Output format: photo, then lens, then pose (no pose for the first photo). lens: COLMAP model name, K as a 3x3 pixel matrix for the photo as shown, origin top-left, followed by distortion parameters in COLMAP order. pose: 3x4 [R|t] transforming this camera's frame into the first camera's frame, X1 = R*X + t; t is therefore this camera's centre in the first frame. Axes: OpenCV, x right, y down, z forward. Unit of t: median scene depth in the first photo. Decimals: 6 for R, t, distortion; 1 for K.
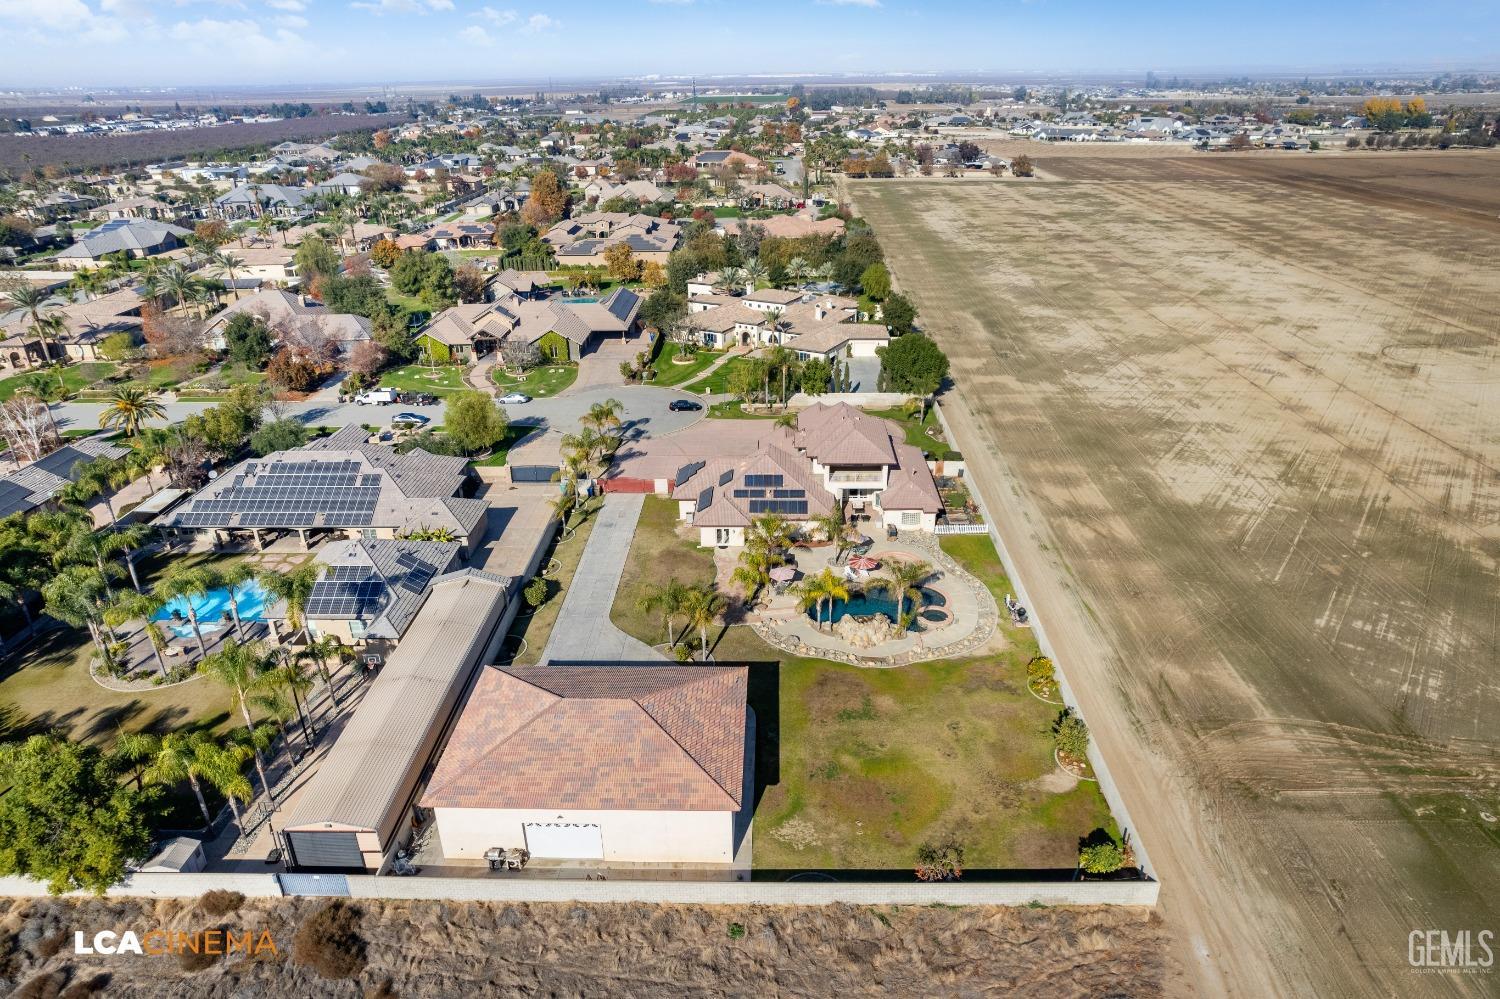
lens RADIAL K [[949.4, 0, 752.7], [0, 949.4, 525.0], [0, 0, 1]] dist [-0.070628, 0.053759]
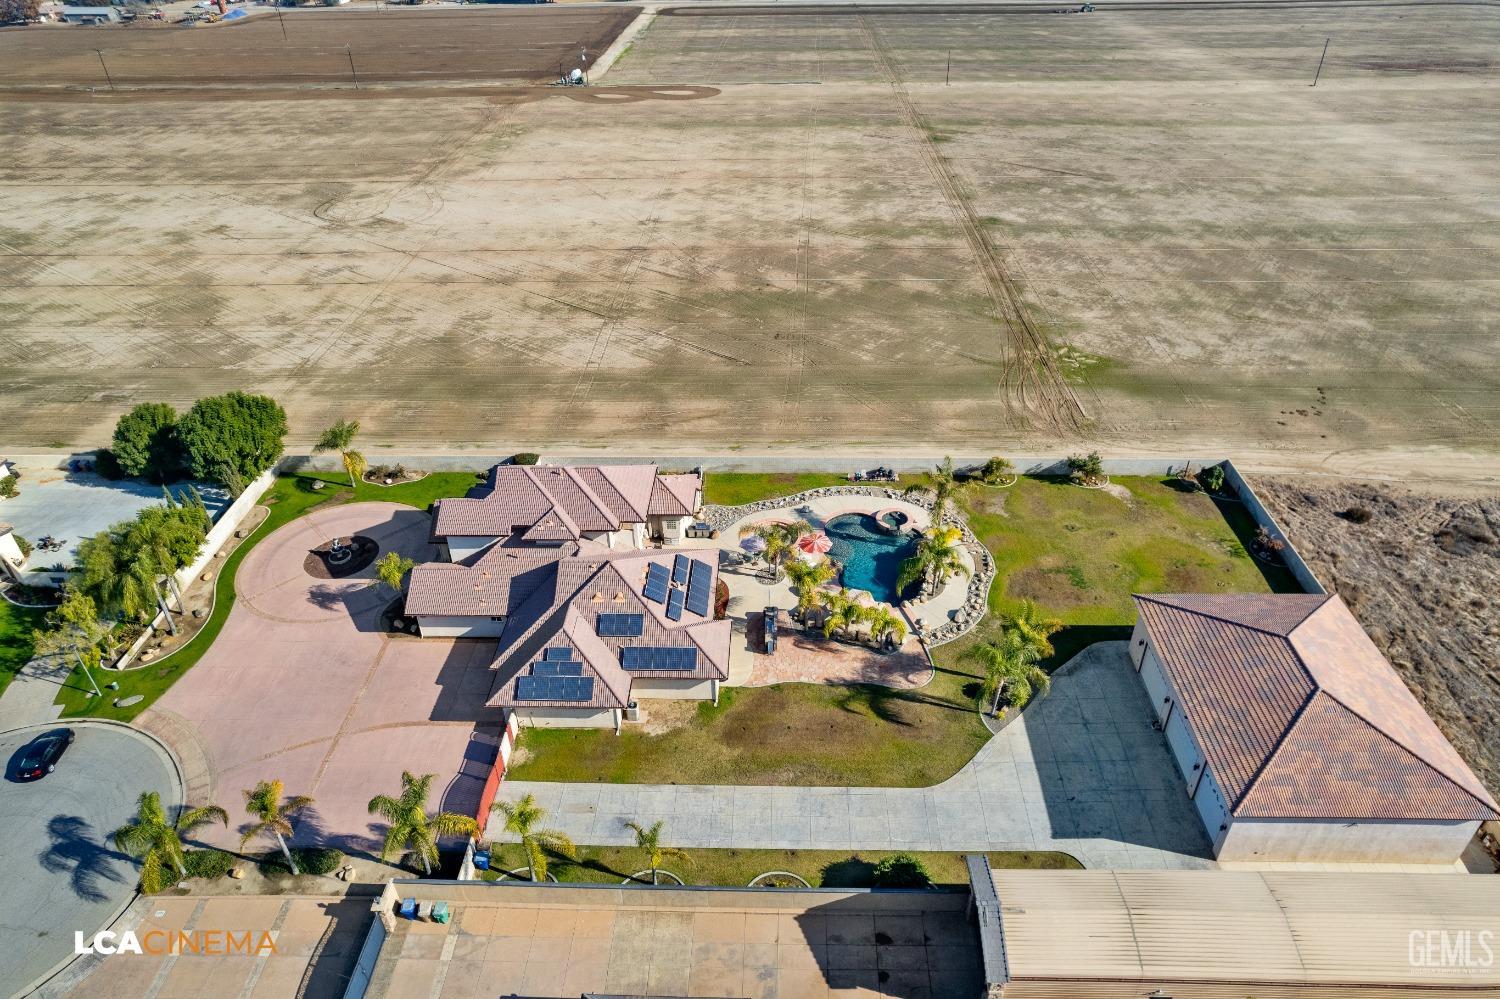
lens RADIAL K [[949.4, 0, 752.7], [0, 949.4, 525.0], [0, 0, 1]] dist [-0.070628, 0.053759]
pose [[0.006132, -0.562455, 0.826805, -0.424103], [0.448719, 0.740452, 0.500382, -0.310538], [-0.893652, 0.367935, 0.256925, 0.591462]]
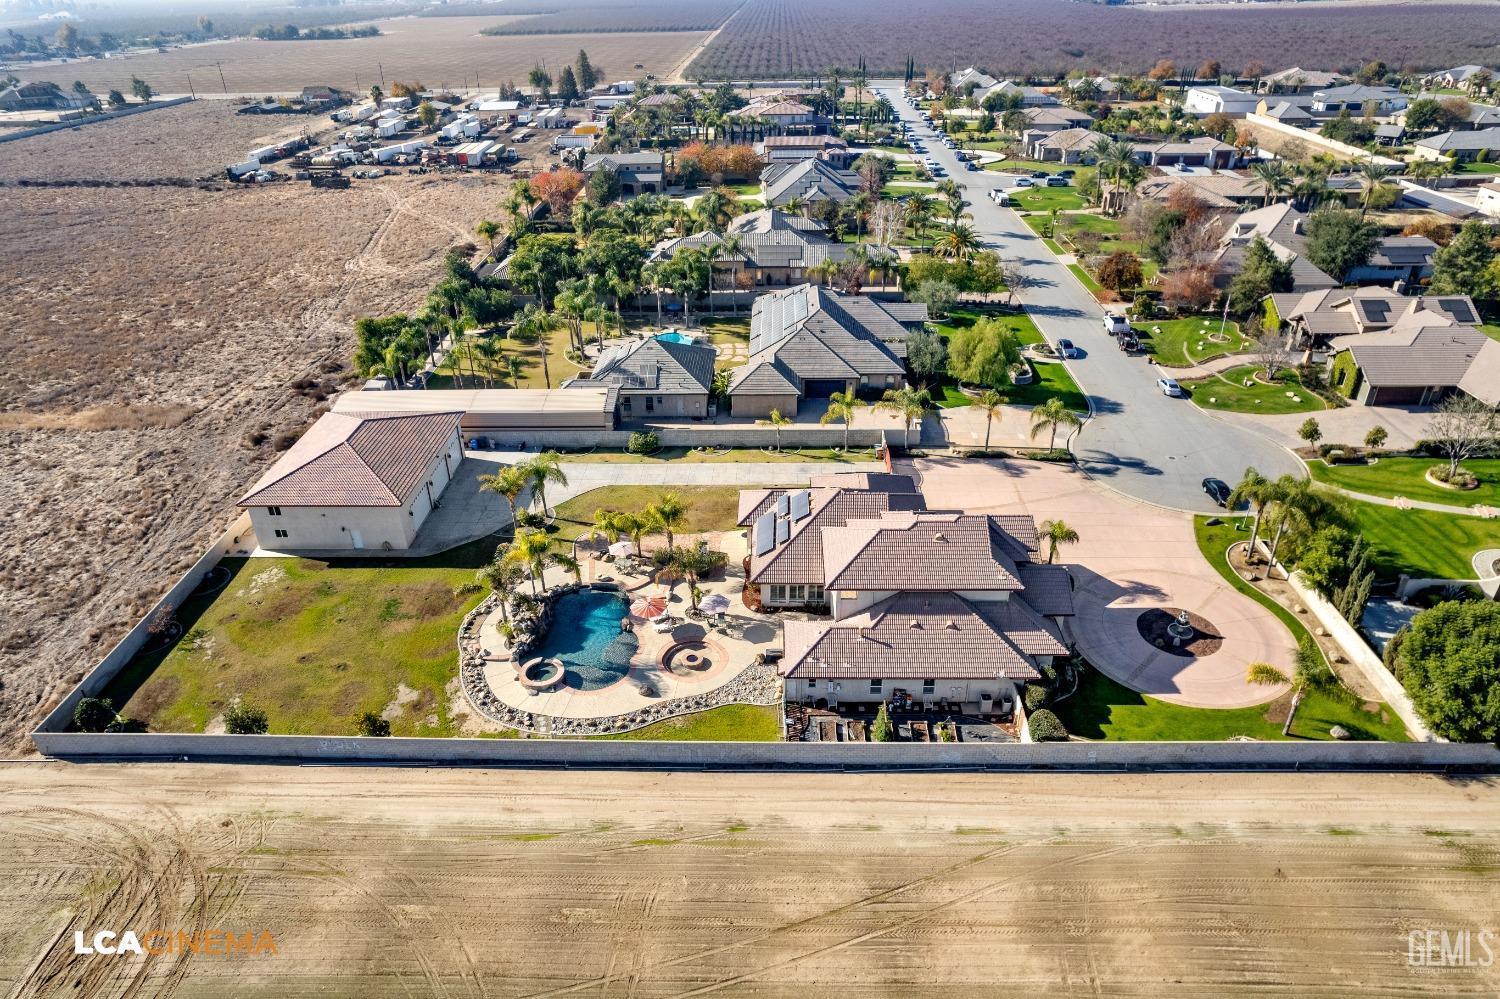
lens RADIAL K [[949.4, 0, 752.7], [0, 949.4, 525.0], [0, 0, 1]] dist [-0.070628, 0.053759]
pose [[-0.001125, 0.527296, -0.849681, 0.546347], [-0.421467, 0.770278, 0.478578, -0.313190], [0.906843, 0.358651, 0.221372, 0.631159]]
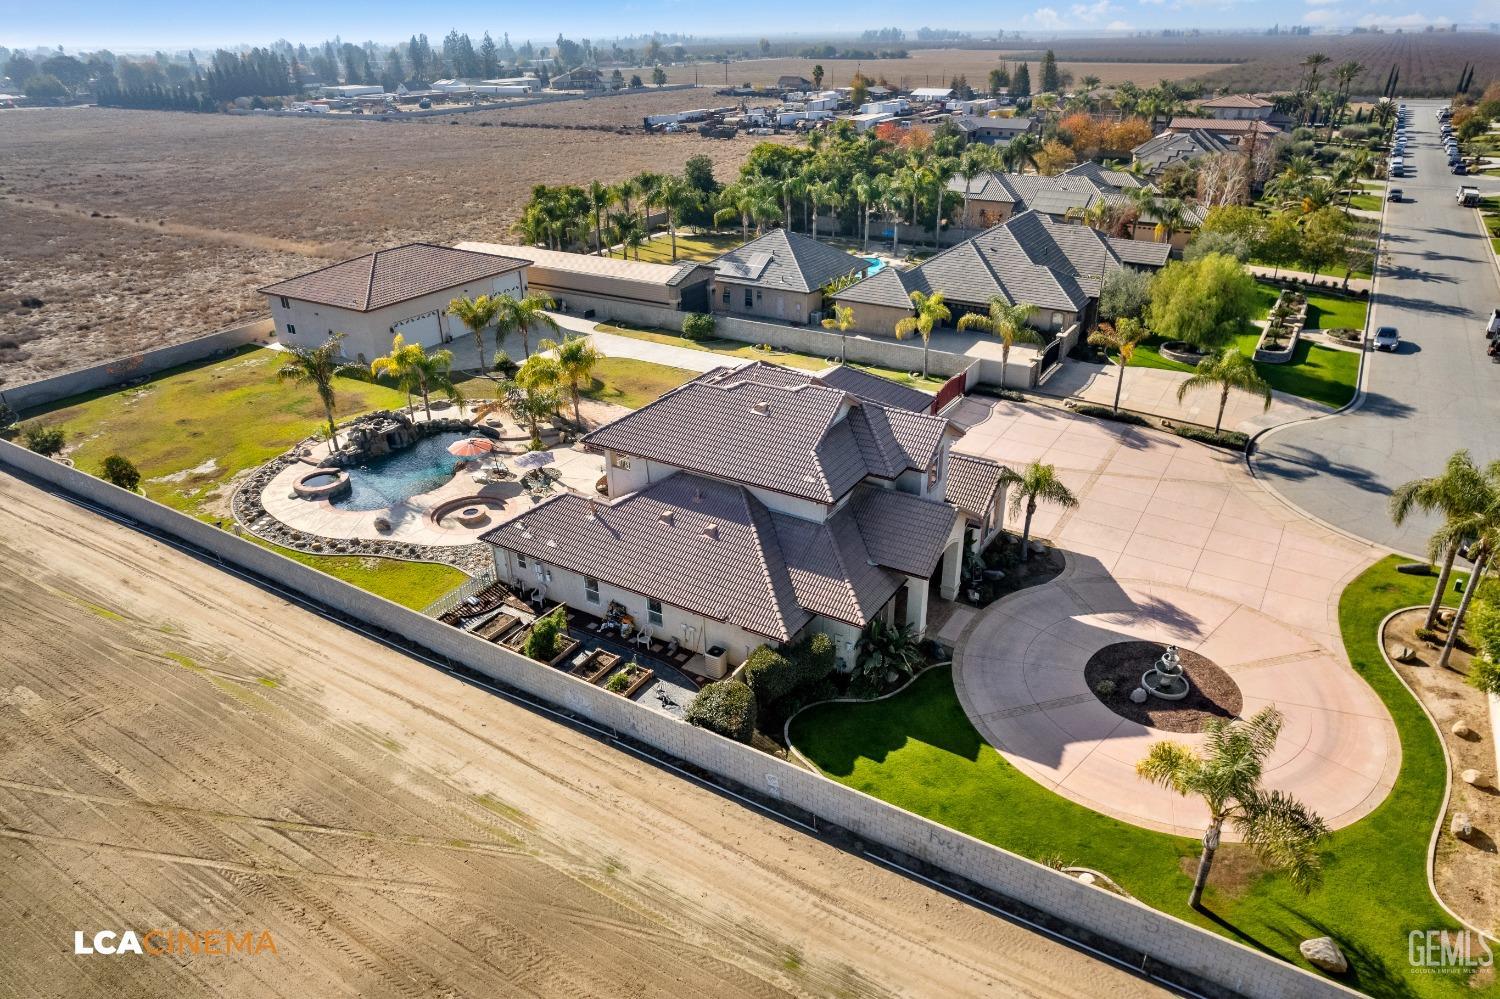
lens RADIAL K [[949.4, 0, 752.7], [0, 949.4, 525.0], [0, 0, 1]] dist [-0.070628, 0.053759]
pose [[-0.506347, 0.423663, -0.751081, 0.374750], [-0.354965, 0.691374, 0.629286, -0.283313], [0.785883, 0.585245, -0.199690, 0.941139]]
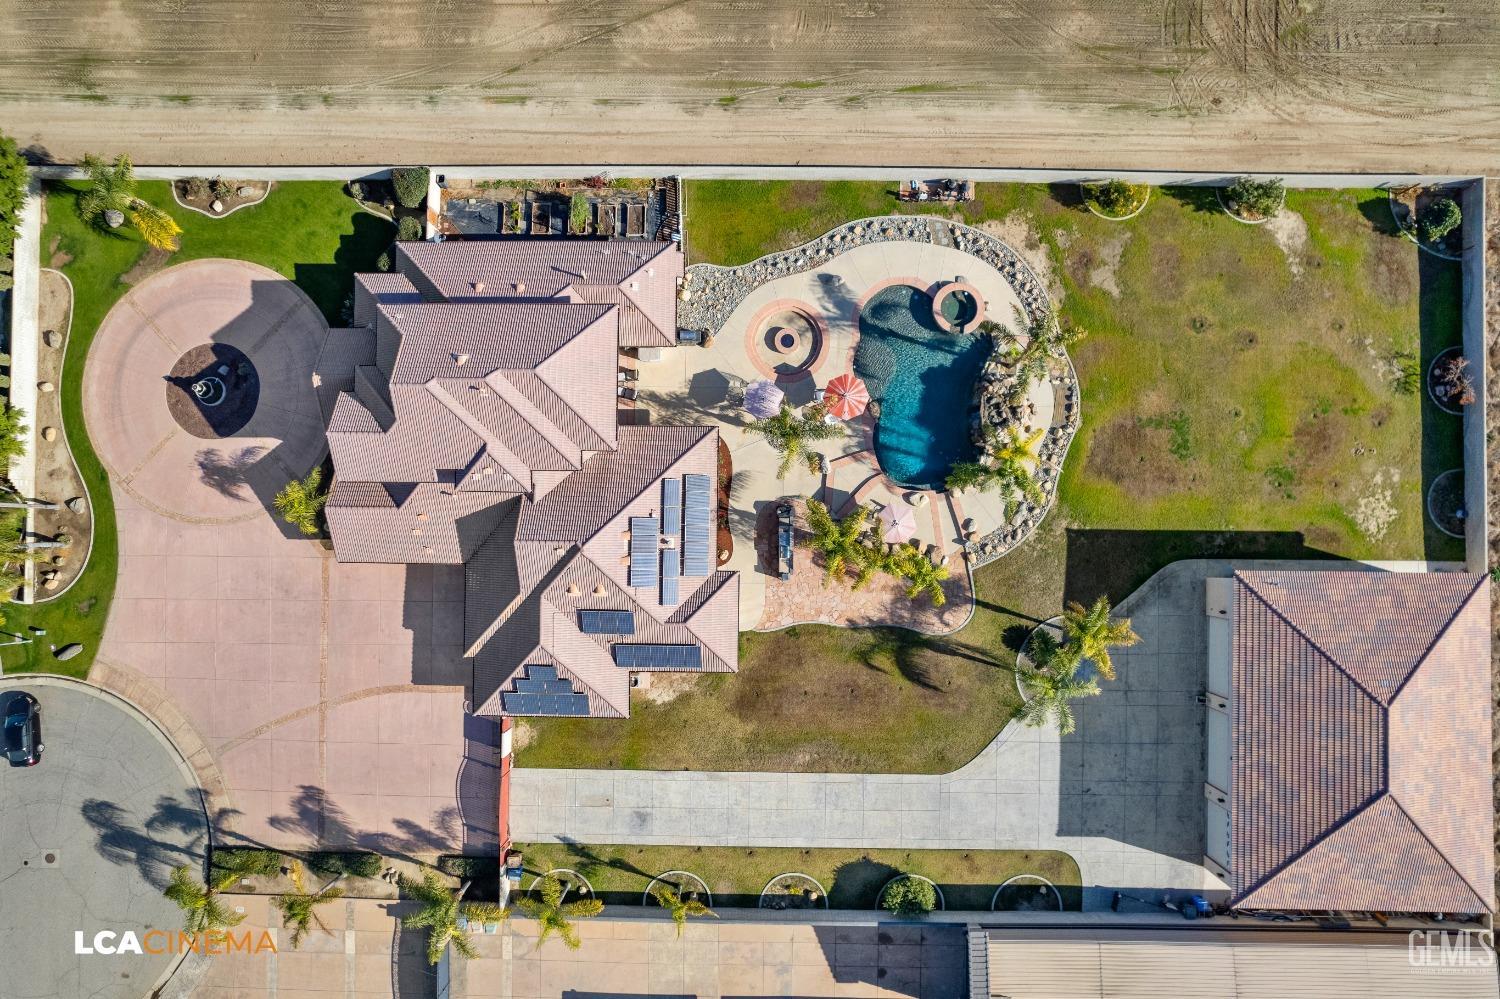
lens RADIAL K [[963.3, 0, 750.0], [0, 963.3, 499.5], [0, 0, 1]] dist [-0.079910, 0.078588]
pose [[-0.012112, -0.999144, 0.039566, 0.015485], [0.451259, 0.029849, 0.891894, -0.407123], [-0.892311, 0.028657, 0.450511, 0.551986]]
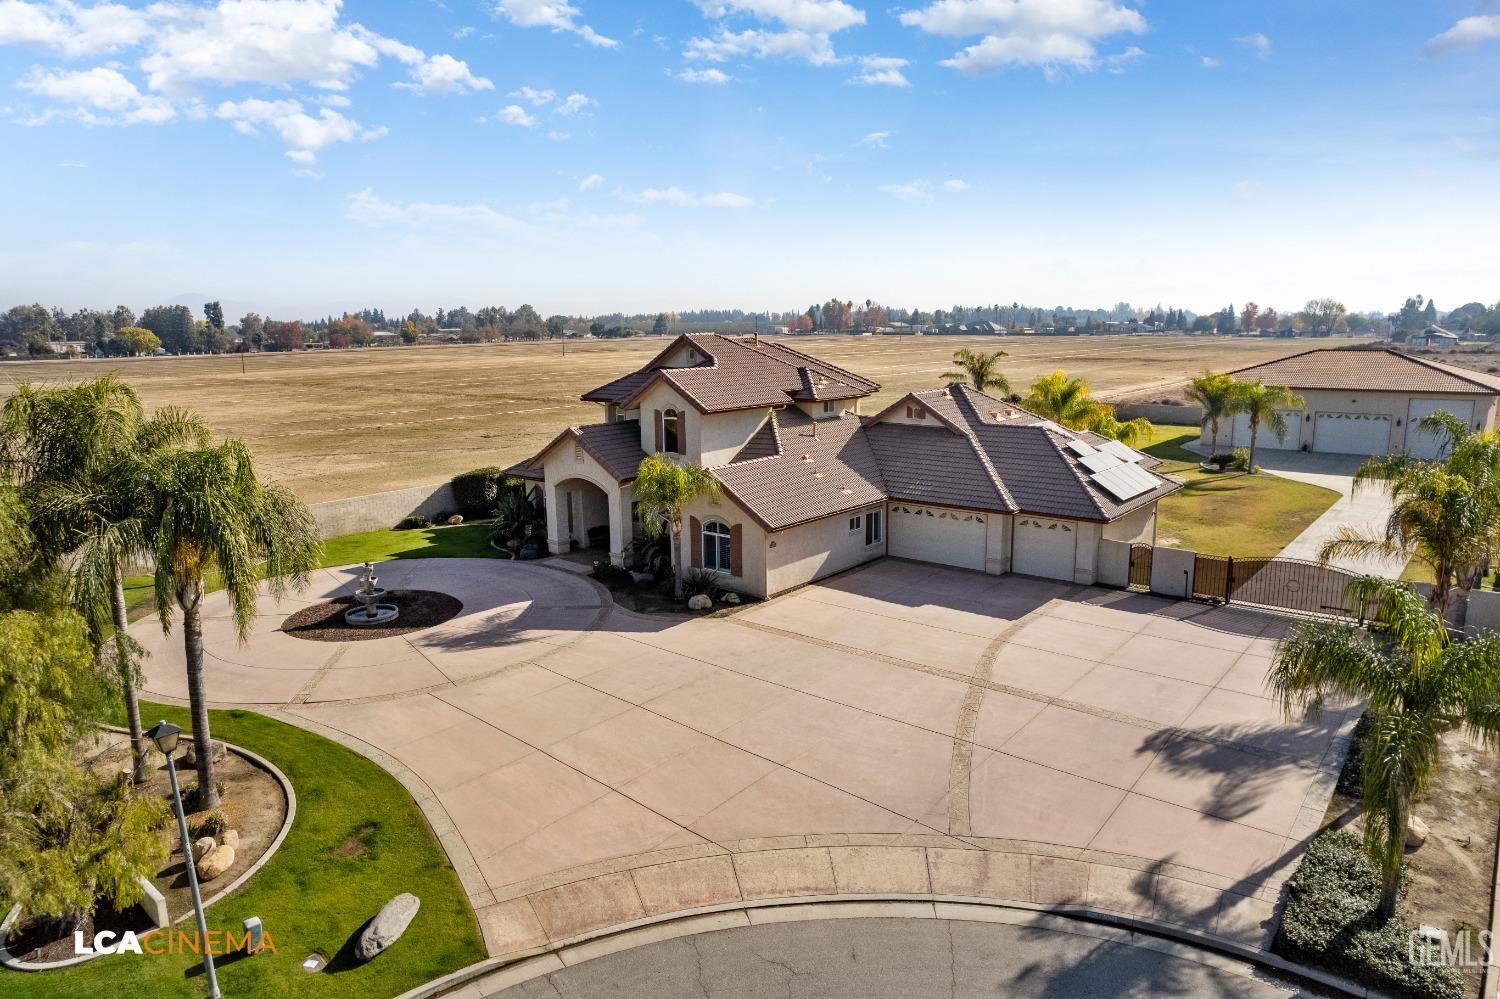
lens RADIAL K [[963.3, 0, 750.0], [0, 963.3, 499.5], [0, 0, 1]] dist [-0.079910, 0.078588]
pose [[-0.782966, -0.090700, 0.615416, -0.160146], [0.294117, 0.817772, 0.494716, -0.231209], [-0.548141, 0.568350, -0.613612, 1.108674]]
